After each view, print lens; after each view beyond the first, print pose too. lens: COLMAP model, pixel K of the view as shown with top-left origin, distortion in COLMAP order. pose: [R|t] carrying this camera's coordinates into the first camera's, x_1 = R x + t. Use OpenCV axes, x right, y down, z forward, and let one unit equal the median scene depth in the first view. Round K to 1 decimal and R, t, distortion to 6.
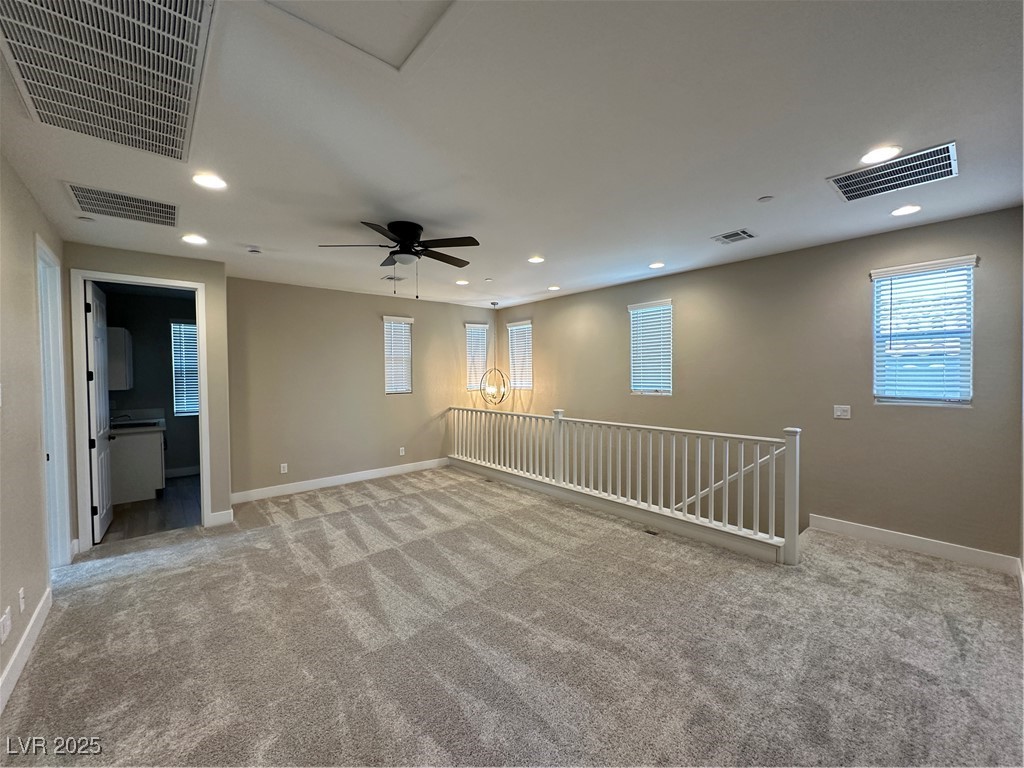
lens RADIAL K [[412.7, 0, 515.7], [0, 412.7, 382.0], [0, 0, 1]] dist [0.000845, 0.000198]
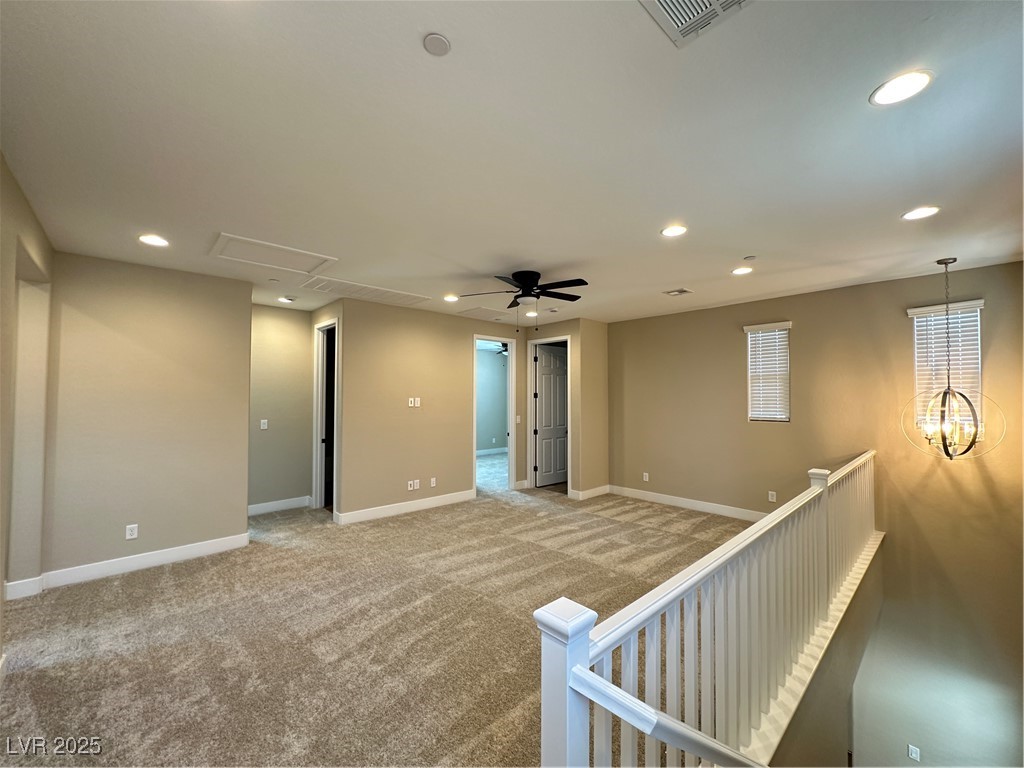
lens RADIAL K [[412.7, 0, 515.7], [0, 412.7, 388.5], [0, 0, 1]] dist [0.000845, 0.000198]
pose [[0.033318, -0.008807, -0.999406, 0.708109], [-0.024793, 0.999646, -0.009635, -0.022088], [0.999137, 0.025099, 0.033087, 0.722793]]
